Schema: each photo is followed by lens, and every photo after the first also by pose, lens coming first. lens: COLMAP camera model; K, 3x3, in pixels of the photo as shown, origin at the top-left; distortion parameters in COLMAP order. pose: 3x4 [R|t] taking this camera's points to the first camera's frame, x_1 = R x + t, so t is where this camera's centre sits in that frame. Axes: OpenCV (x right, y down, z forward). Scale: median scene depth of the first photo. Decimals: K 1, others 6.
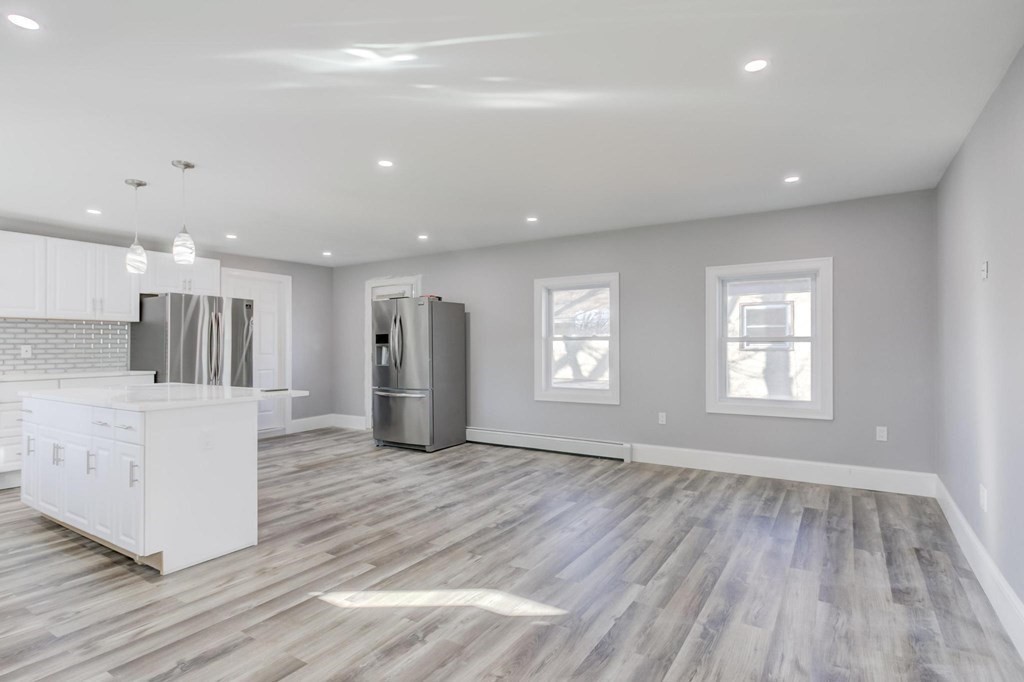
lens RADIAL K [[527.0, 0, 512.0], [0, 527.0, 341.0], [0, 0, 1]] dist [0.011327, 0.000953]
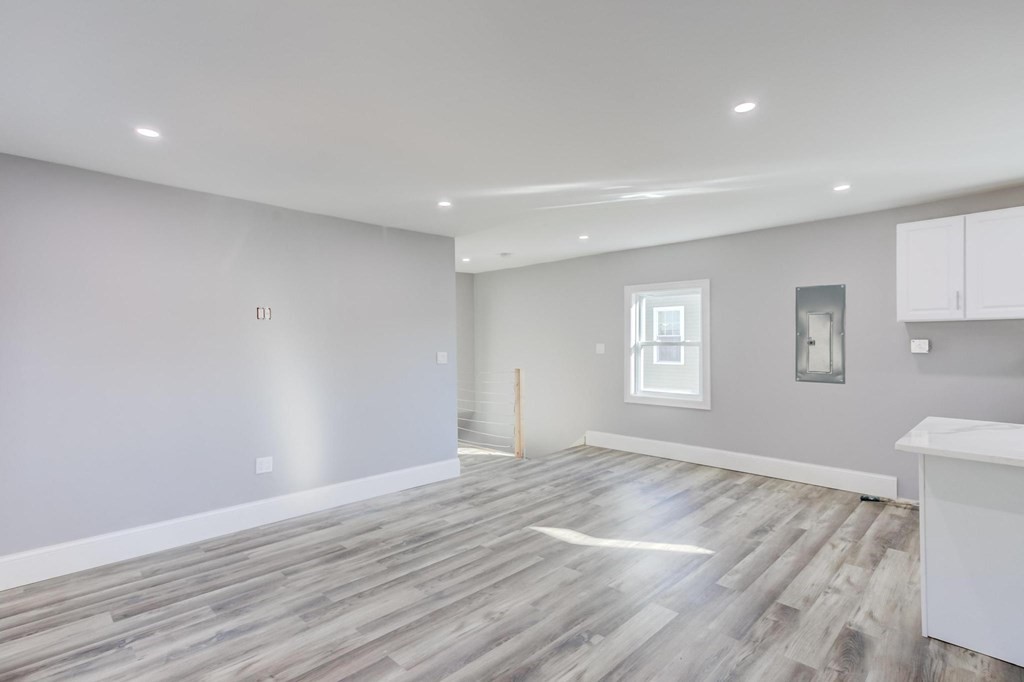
lens RADIAL K [[497.2, 0, 508.7], [0, 497.2, 342.4], [0, 0, 1]] dist [0.019252, 0.001709]
pose [[-0.975050, 0.014040, 0.221541, -0.075666], [0.013473, 0.999901, -0.004073, -0.026436], [-0.221576, -0.000987, -0.975143, 1.667268]]
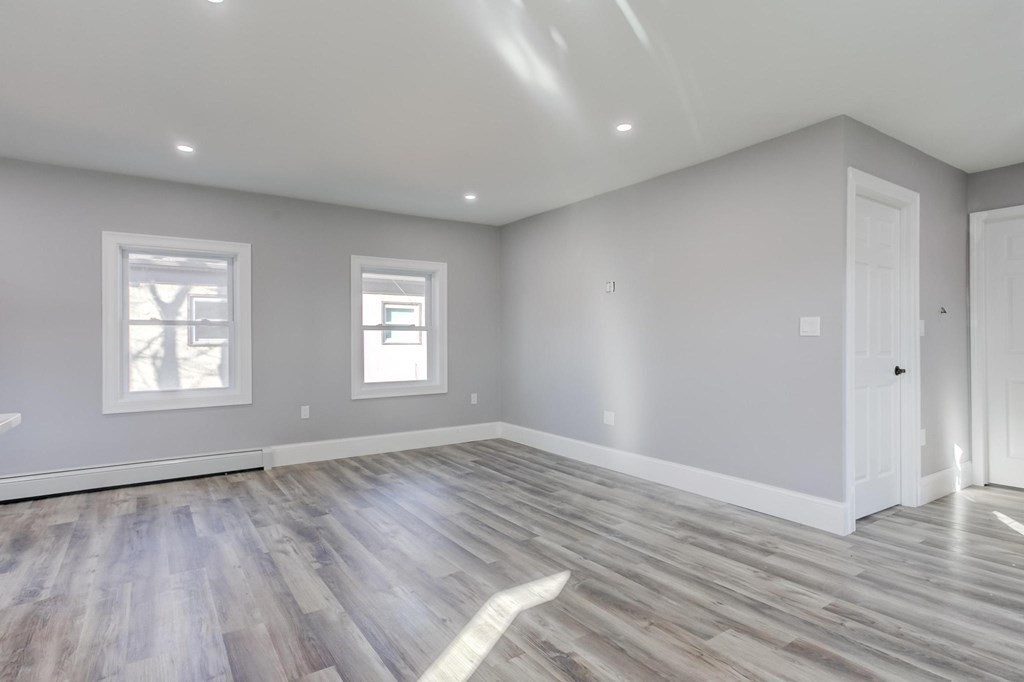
lens RADIAL K [[529.1, 0, 506.7], [0, 529.1, 343.3], [0, 0, 1]] dist [0.009016, 0.000913]
pose [[0.399304, -0.000633, 0.916819, -0.620797], [-0.001581, 0.999998, 0.001379, 0.037128], [-0.916817, -0.002000, 0.399302, 0.465203]]
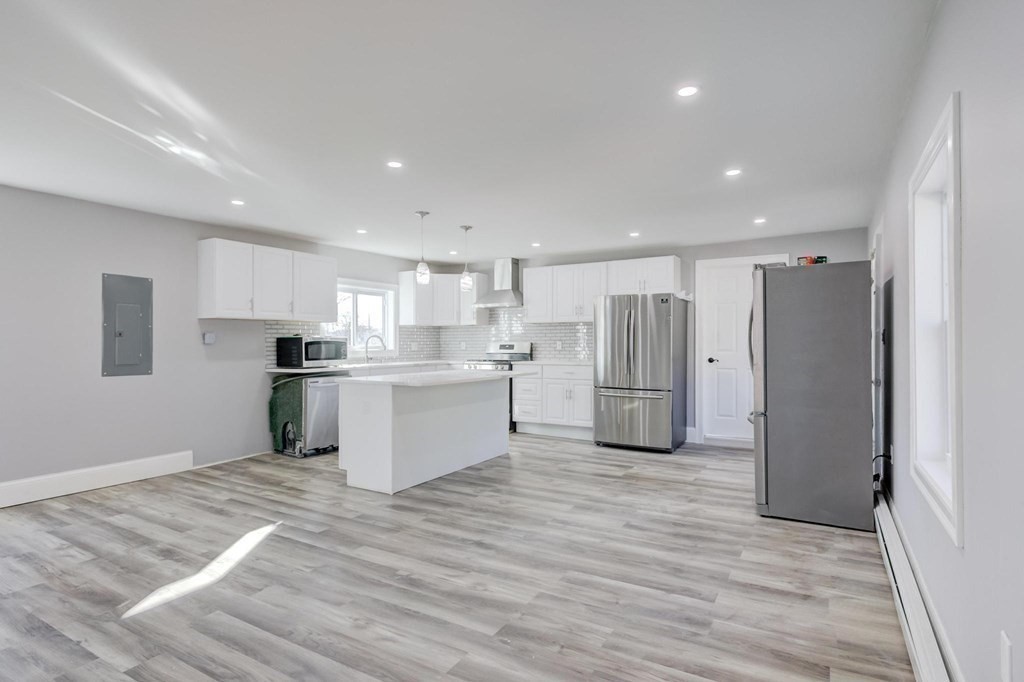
lens RADIAL K [[529.1, 0, 506.7], [0, 529.1, 343.3], [0, 0, 1]] dist [0.009016, 0.000913]
pose [[0.021136, 0.005113, -0.999764, 0.762801], [0.012311, 0.999910, 0.005374, 0.005980], [0.999701, -0.012421, 0.021071, 1.157358]]
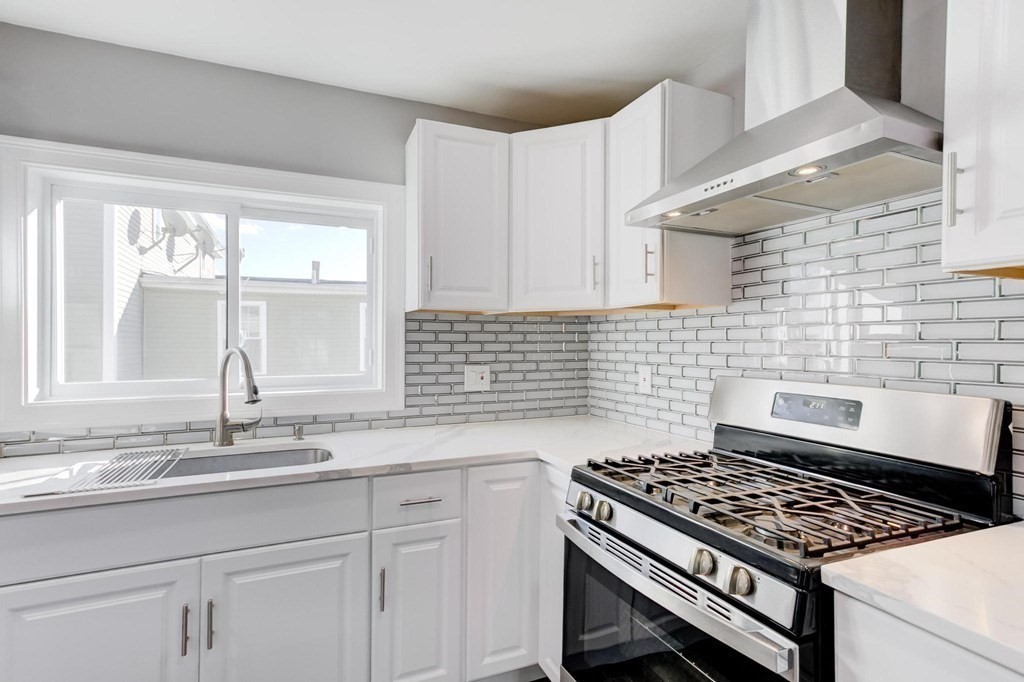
lens RADIAL K [[453.7, 0, 517.6], [0, 453.7, 342.8], [0, 0, 1]] dist [0.002449, 0.000363]
pose [[-0.584571, 0.007162, -0.811311, -0.973196], [0.007117, 0.999968, 0.003700, -0.022911], [0.811311, -0.003611, -0.584603, 1.222971]]
